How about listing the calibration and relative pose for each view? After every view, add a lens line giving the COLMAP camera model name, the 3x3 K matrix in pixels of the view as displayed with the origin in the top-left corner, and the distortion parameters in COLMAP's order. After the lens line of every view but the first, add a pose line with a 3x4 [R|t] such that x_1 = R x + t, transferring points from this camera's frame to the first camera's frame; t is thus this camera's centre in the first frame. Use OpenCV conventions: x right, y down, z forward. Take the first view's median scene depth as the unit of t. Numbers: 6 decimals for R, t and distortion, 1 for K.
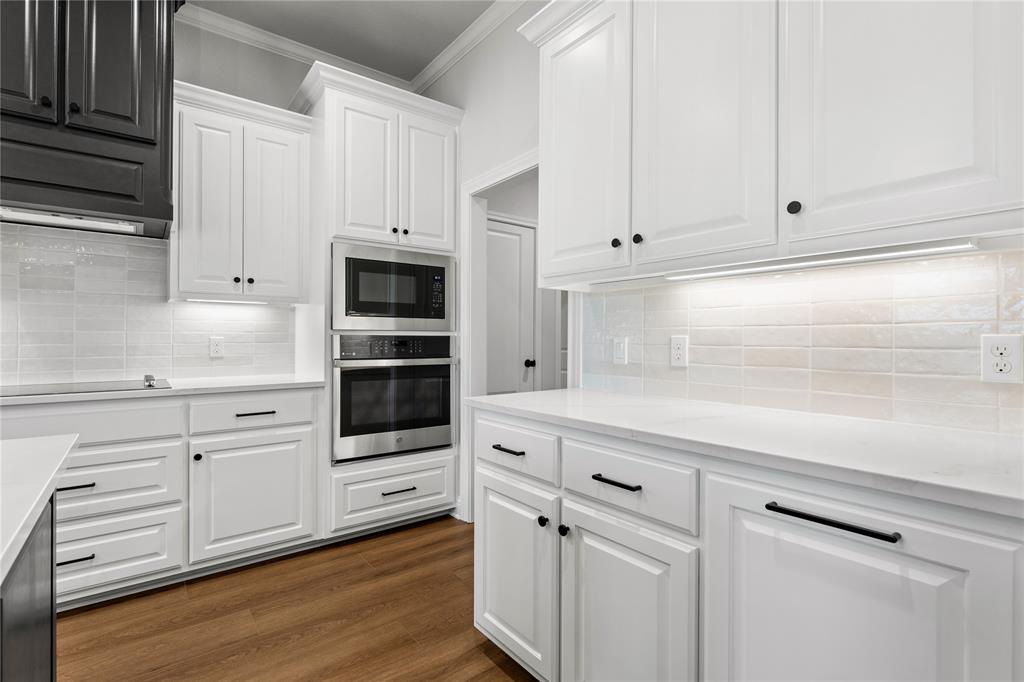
lens RADIAL K [[471.1, 0, 508.6], [0, 471.1, 337.4], [0, 0, 1]] dist [0.000174, -0.000018]
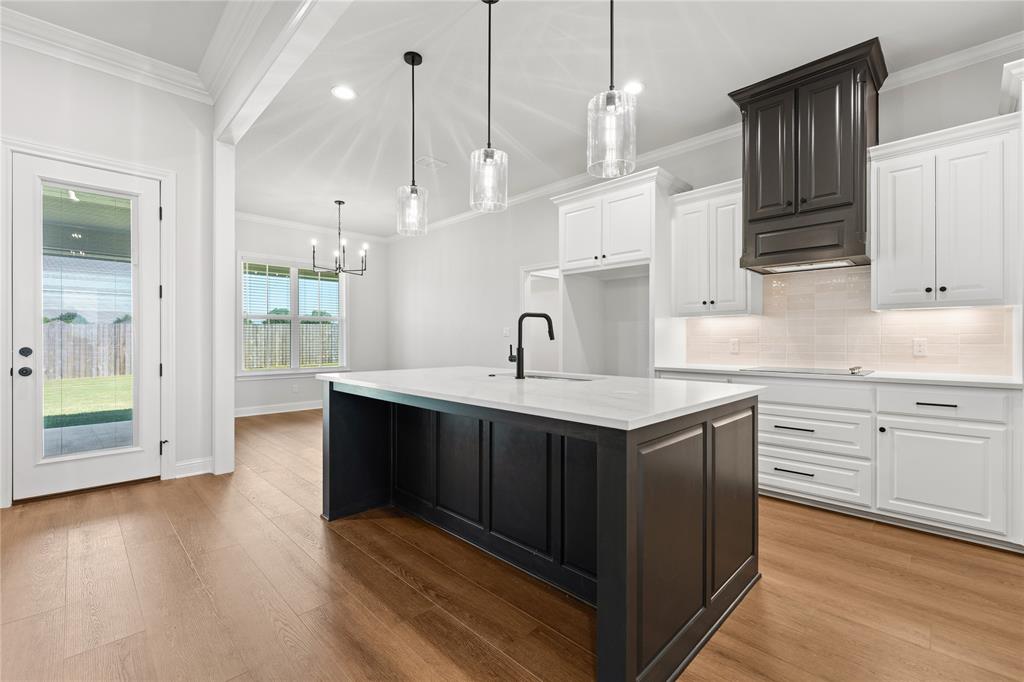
lens RADIAL K [[443.1, 0, 513.8], [0, 443.1, 339.3], [0, 0, 1]] dist [-0.000169, -0.000097]
pose [[0.119898, -0.002288, -0.992784, 0.437865], [0.003423, 0.999992, -0.001891, -0.001119], [0.992780, -0.003172, 0.119905, -0.171167]]
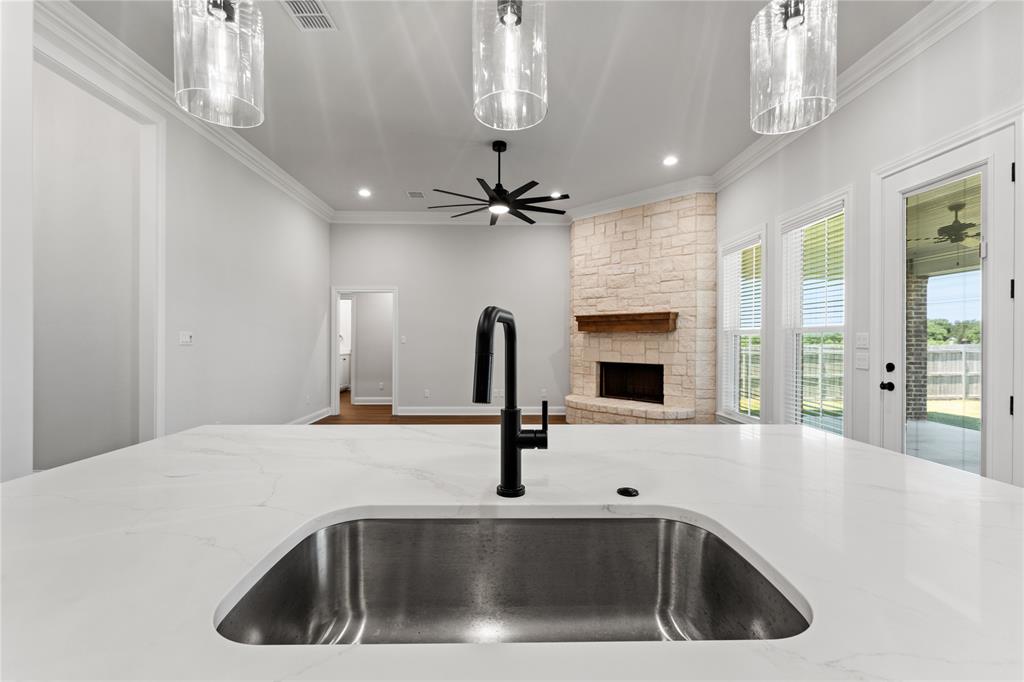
lens RADIAL K [[428.3, 0, 511.3], [0, 428.3, 338.9], [0, 0, 1]] dist [0.001413, -0.000067]
pose [[-0.805291, -0.004354, 0.592864, -0.927920], [-0.007053, 0.999973, -0.002236, -0.048601], [-0.592838, -0.005982, -0.805299, 0.307967]]
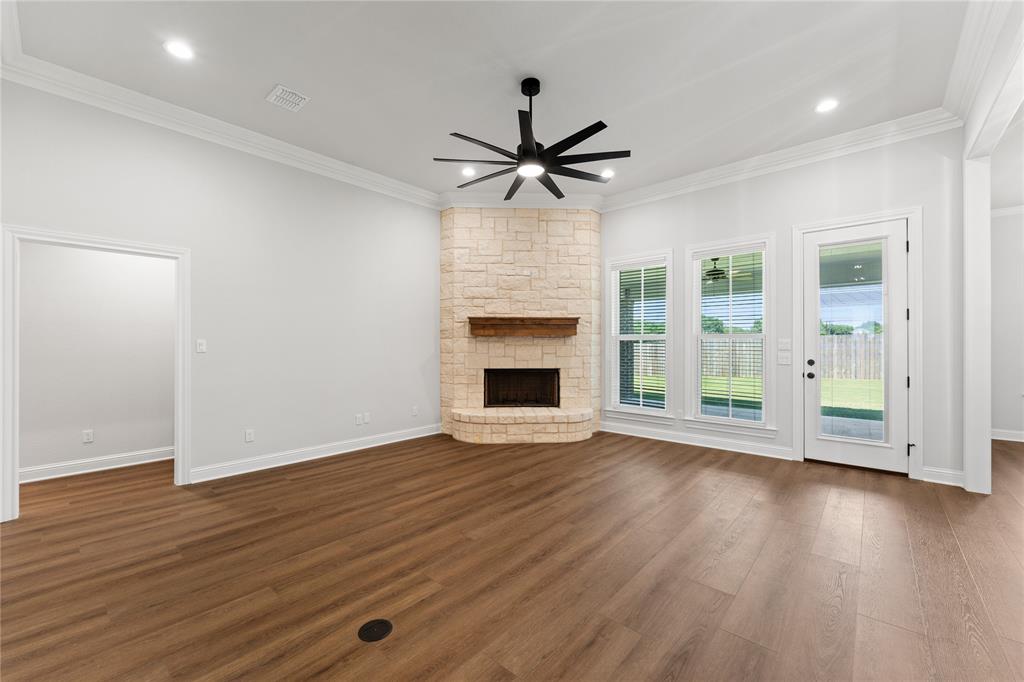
lens RADIAL K [[409.9, 0, 512.9], [0, 409.9, 342.2], [0, 0, 1]] dist [-0.000002, -0.000095]
pose [[-0.982756, -0.002612, -0.184890, 0.628715], [-0.001091, 0.999965, -0.008326, -0.047167], [0.184905, -0.007981, -0.982724, 0.126086]]
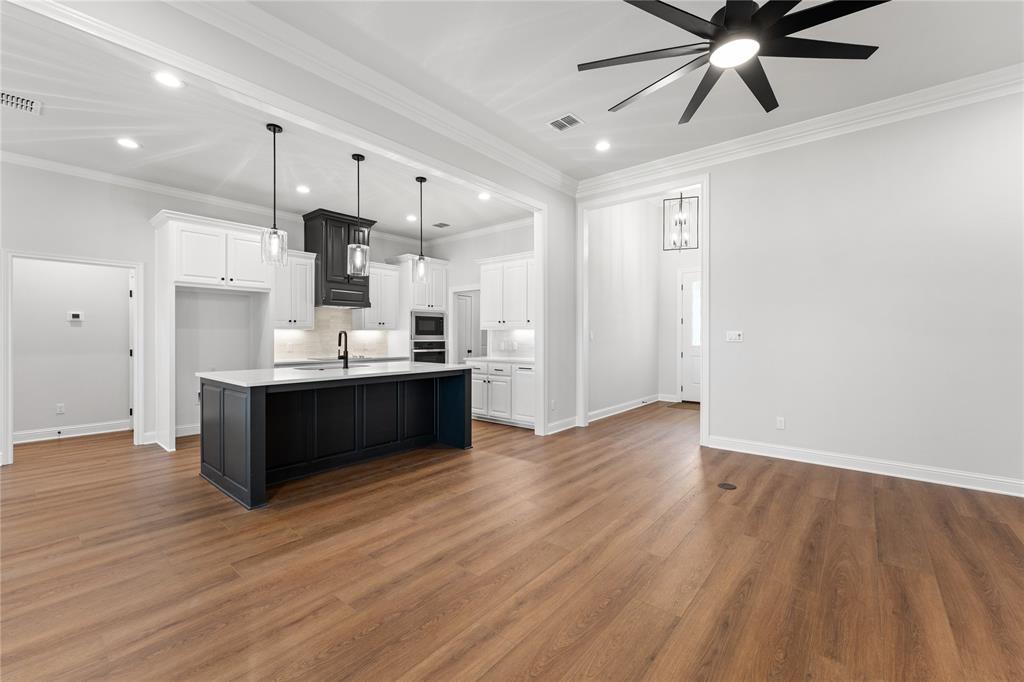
lens RADIAL K [[421.5, 0, 513.7], [0, 421.5, 338.3], [0, 0, 1]] dist [-0.002593, -0.000497]
pose [[0.975463, -0.002233, 0.220154, -0.363530], [0.000326, 0.999962, 0.008699, -0.055169], [-0.220165, -0.008414, 0.975426, -2.043525]]
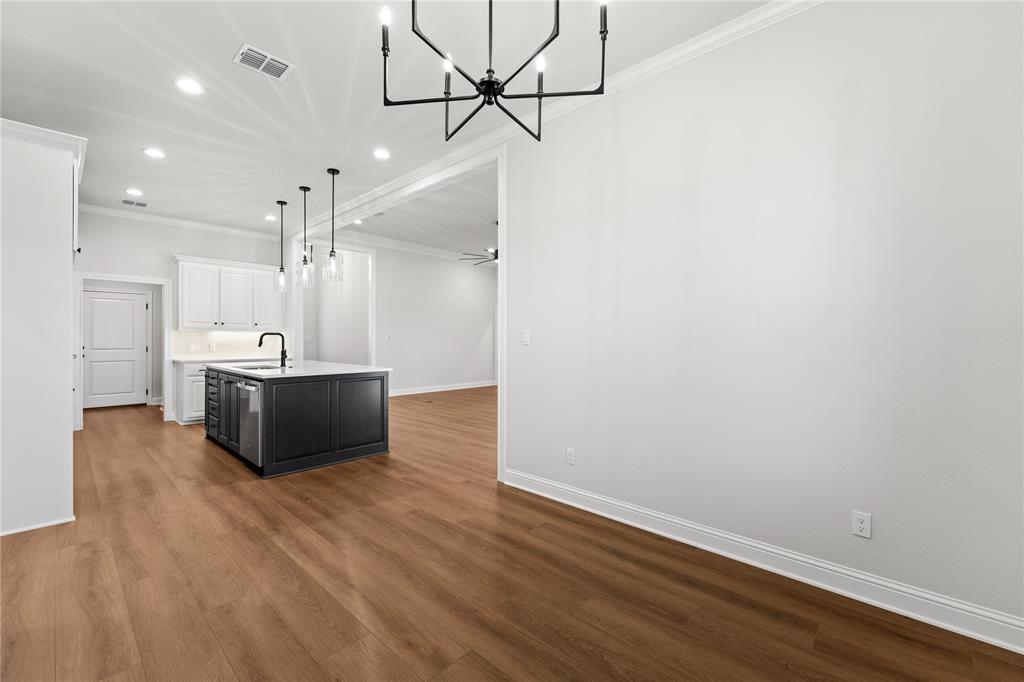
lens RADIAL K [[426.8, 0, 511.6], [0, 426.8, 338.5], [0, 0, 1]] dist [0.000364, -0.000041]
pose [[-0.157962, -0.003495, 0.987439, -3.011516], [-0.005700, 0.999980, 0.002627, -0.058208], [-0.987429, -0.005214, -0.157979, -0.820997]]
